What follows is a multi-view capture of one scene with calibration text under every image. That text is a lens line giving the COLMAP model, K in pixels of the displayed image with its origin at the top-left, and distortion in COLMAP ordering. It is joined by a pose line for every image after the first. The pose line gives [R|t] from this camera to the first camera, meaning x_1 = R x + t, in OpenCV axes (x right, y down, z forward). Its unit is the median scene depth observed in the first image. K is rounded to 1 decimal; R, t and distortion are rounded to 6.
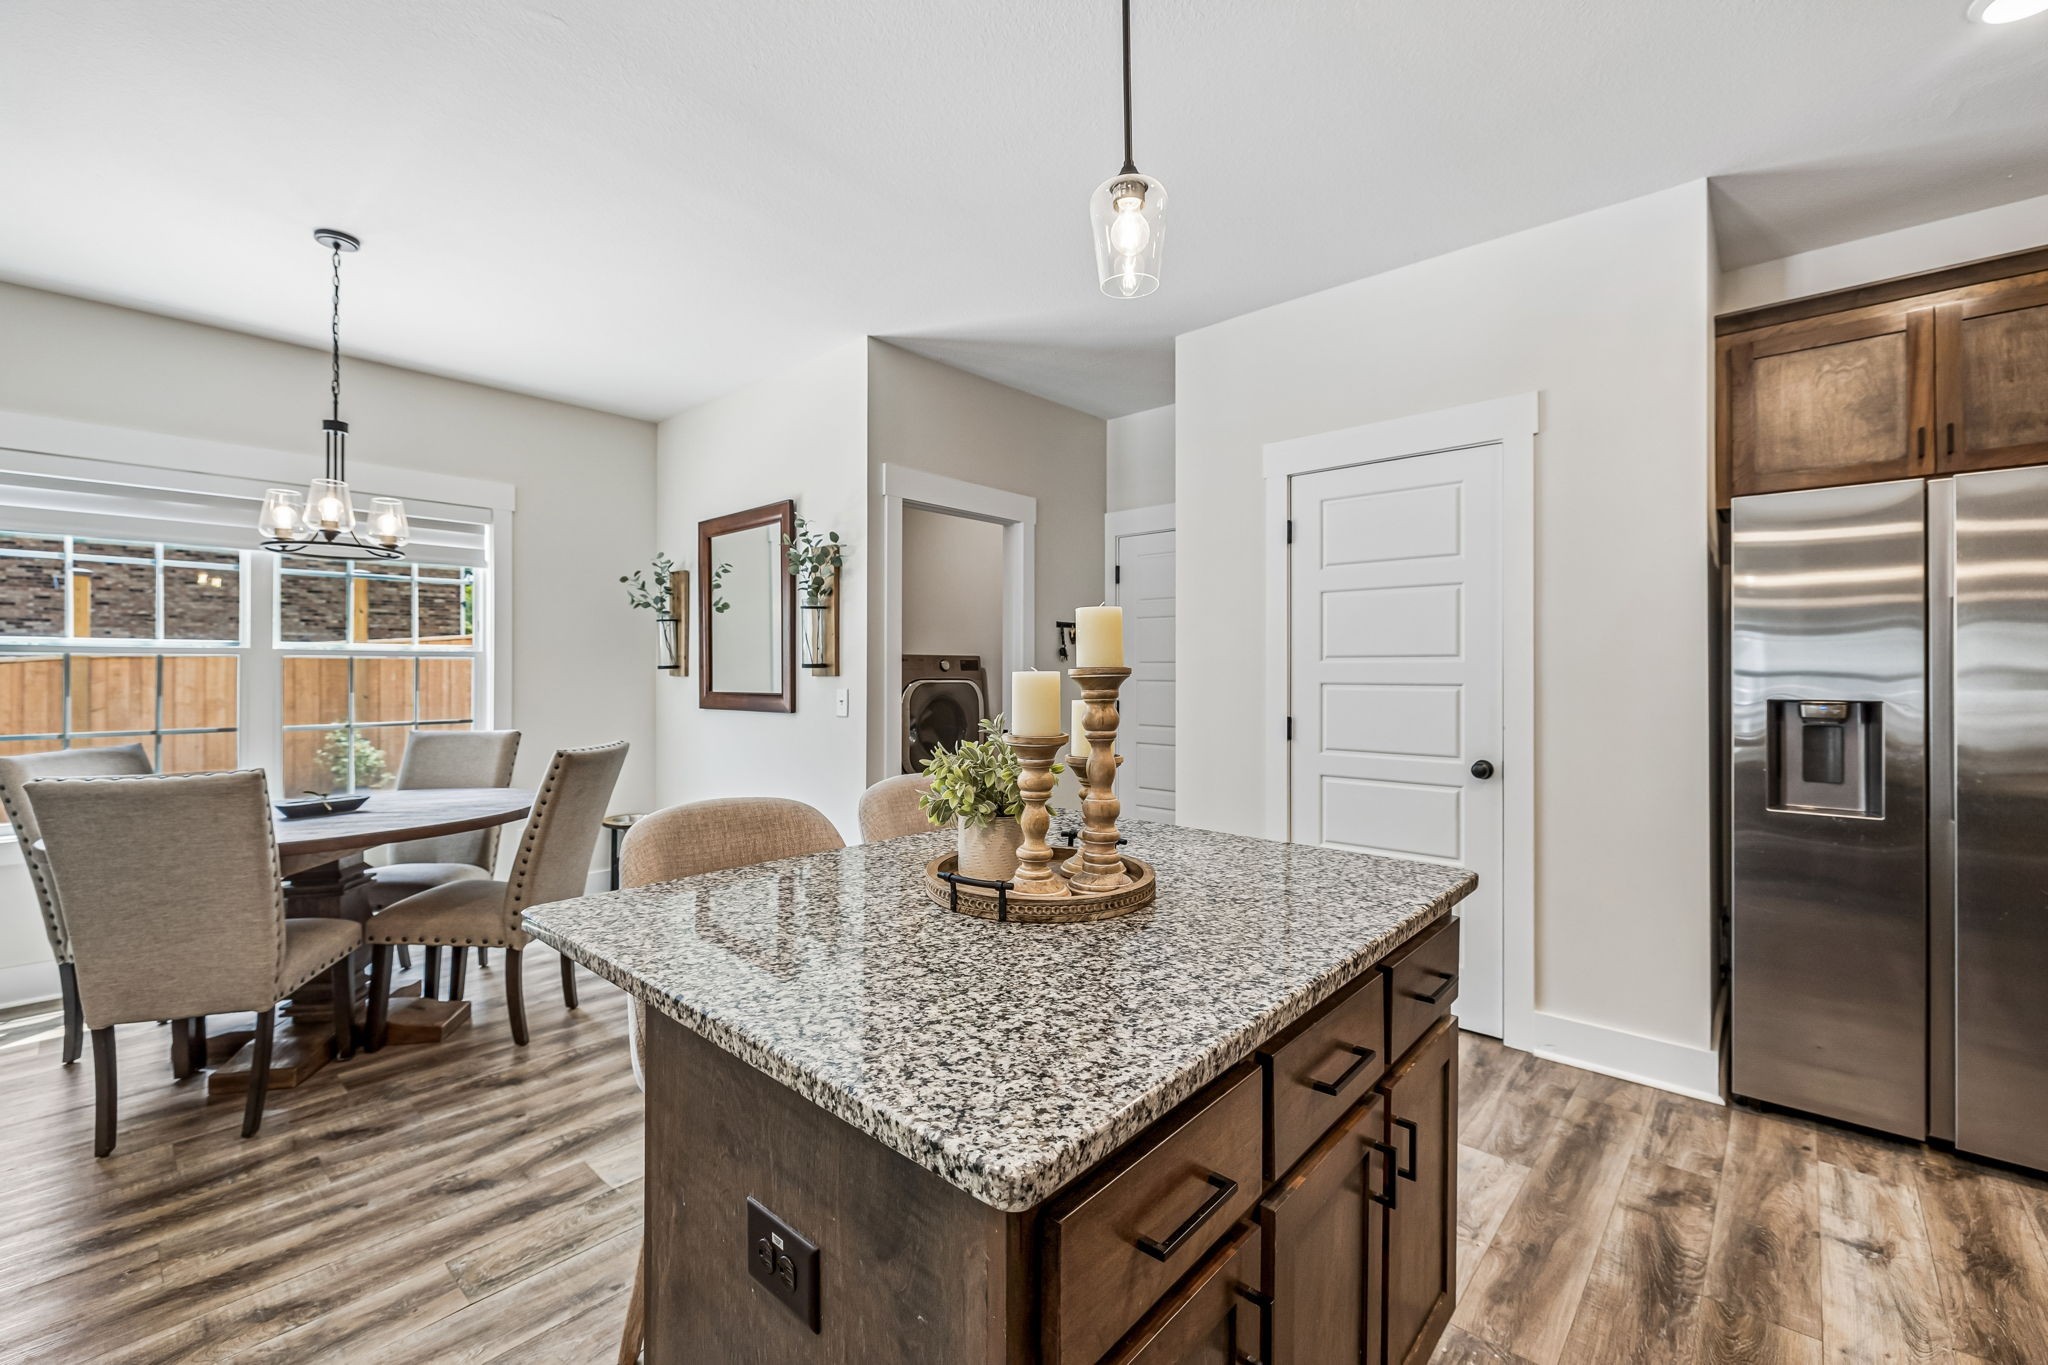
lens RADIAL K [[858.5, 0, 1016.3], [0, 858.5, 672.4], [0, 0, 1]] dist [-0.001529, -0.000153]
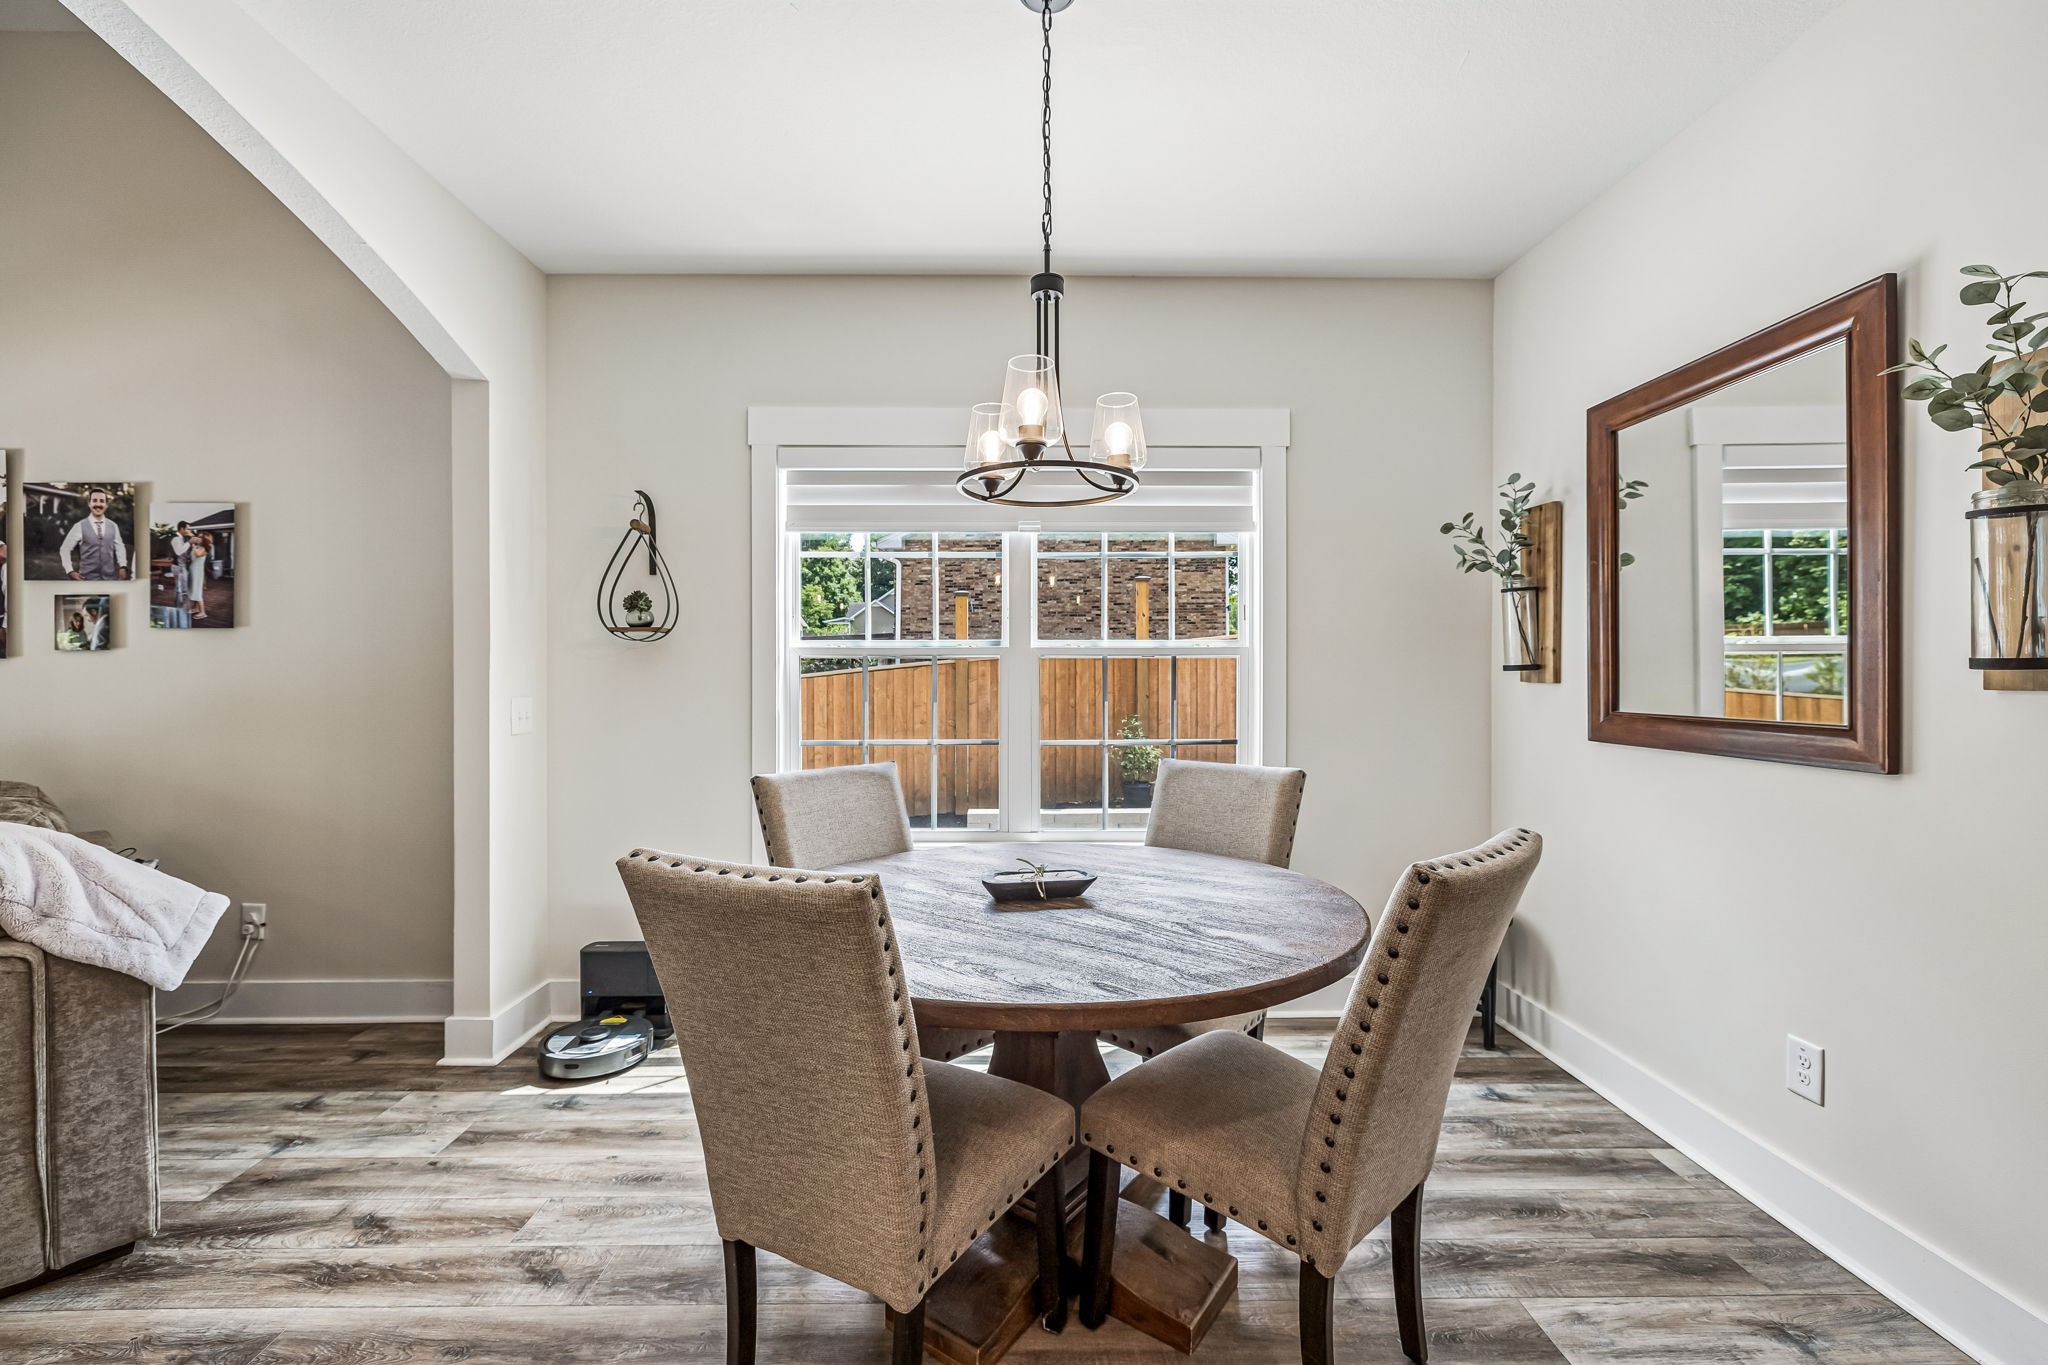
lens RADIAL K [[858.5, 0, 1016.3], [0, 858.5, 672.4], [0, 0, 1]] dist [-0.001529, -0.000153]
pose [[0.686300, 0.000255, -0.727318, -0.236135], [0.000683, 0.999999, 0.000995, -0.003684], [0.727318, -0.001180, 0.686300, 0.368717]]
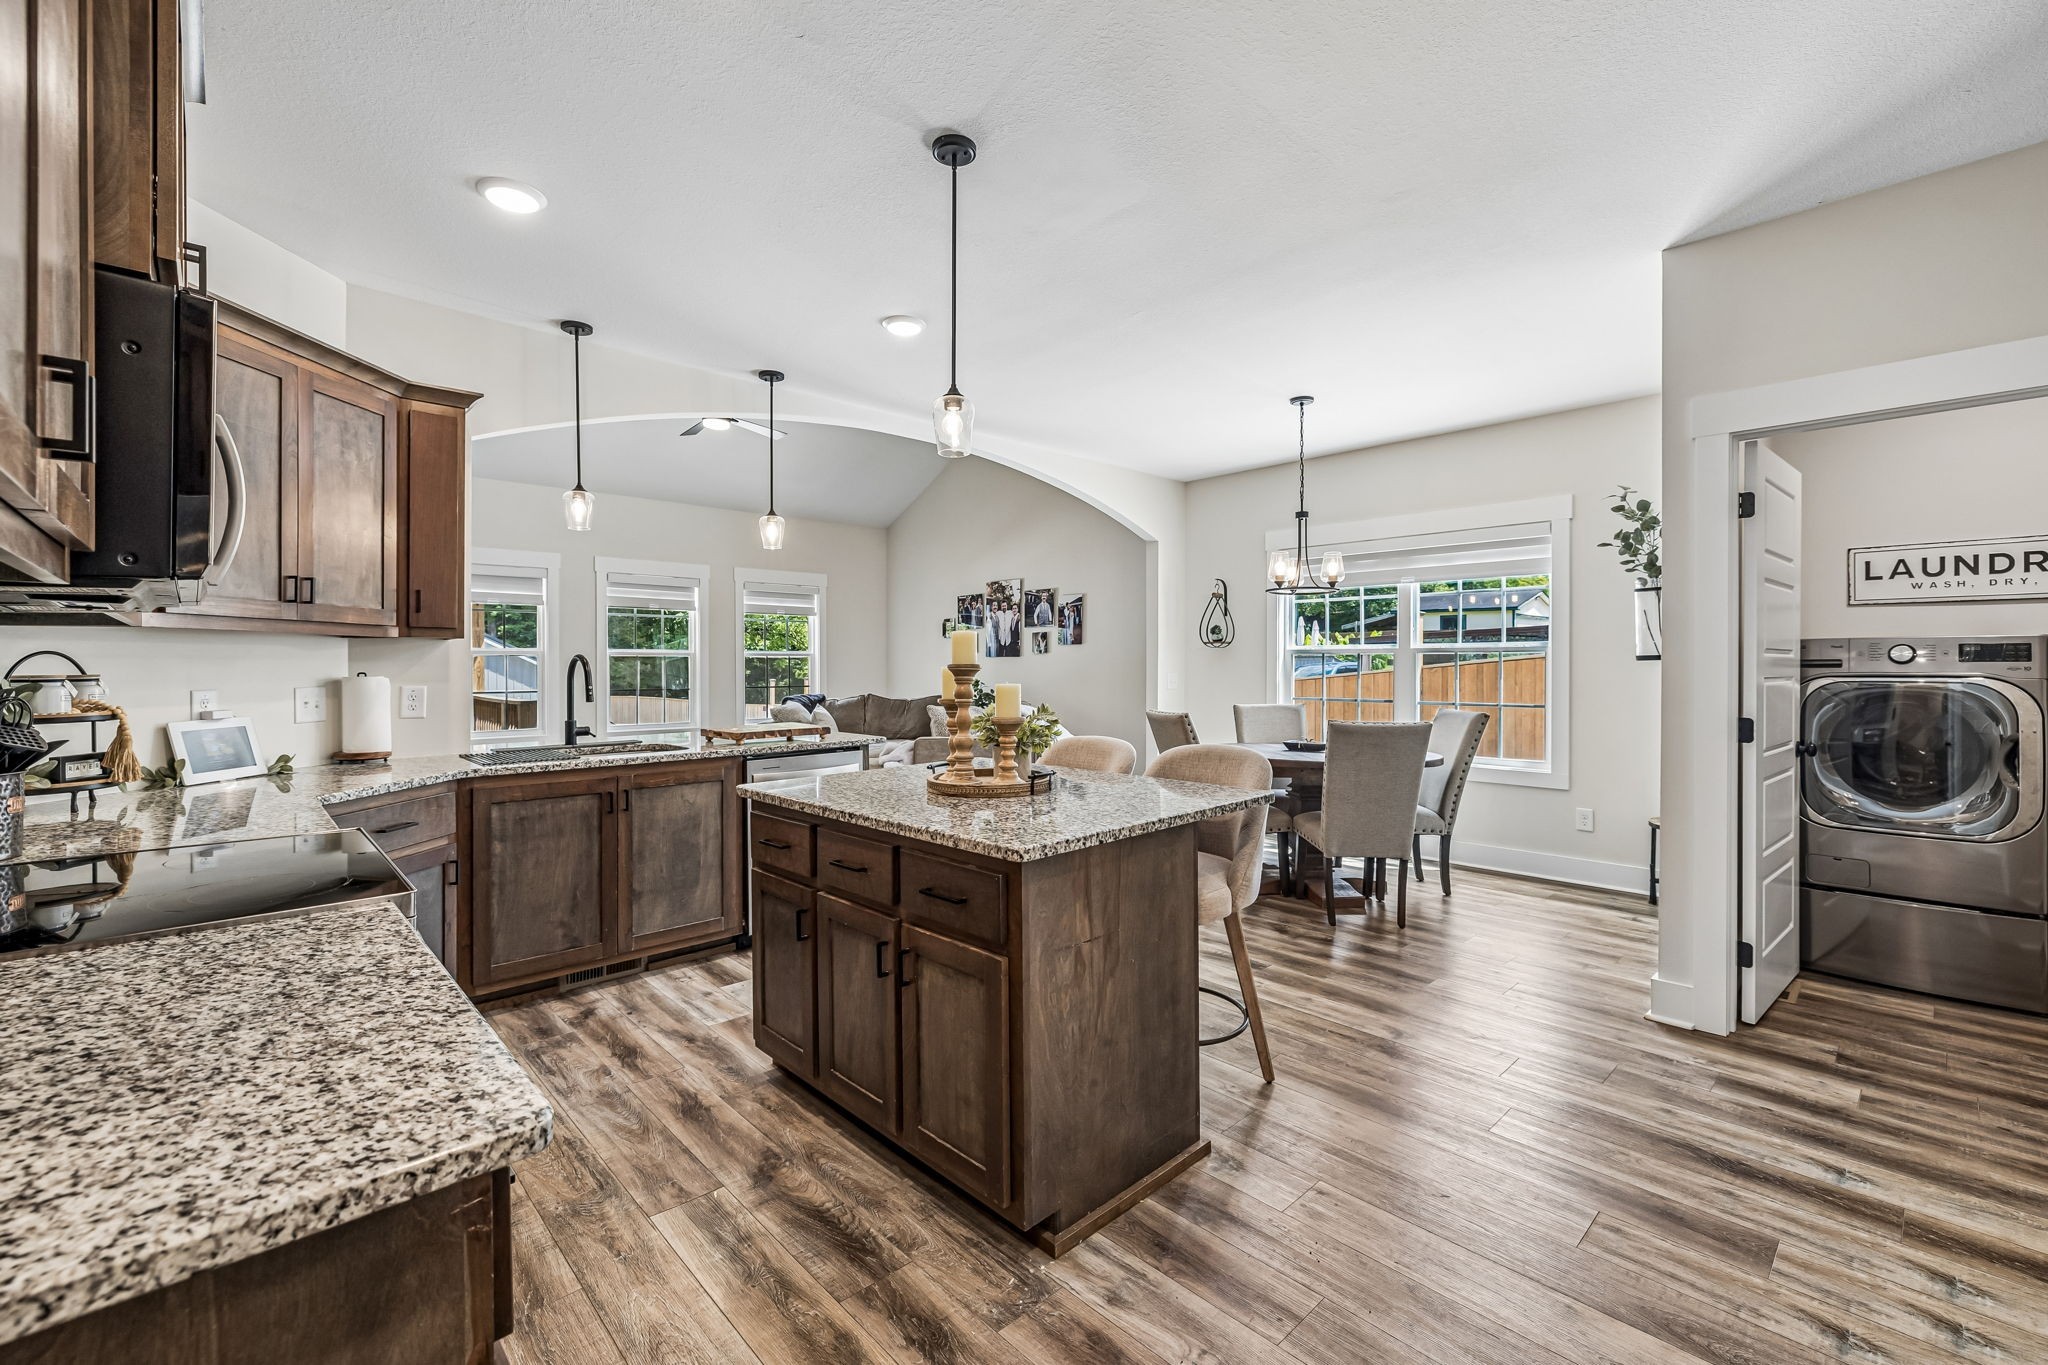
lens RADIAL K [[858.5, 0, 1016.3], [0, 858.5, 672.4], [0, 0, 1]] dist [-0.001529, -0.000153]
pose [[-0.082221, 0.010905, -0.996554, 0.592726], [-0.001041, 0.999939, 0.011028, -0.001522], [0.996614, 0.001944, -0.082205, 0.396139]]
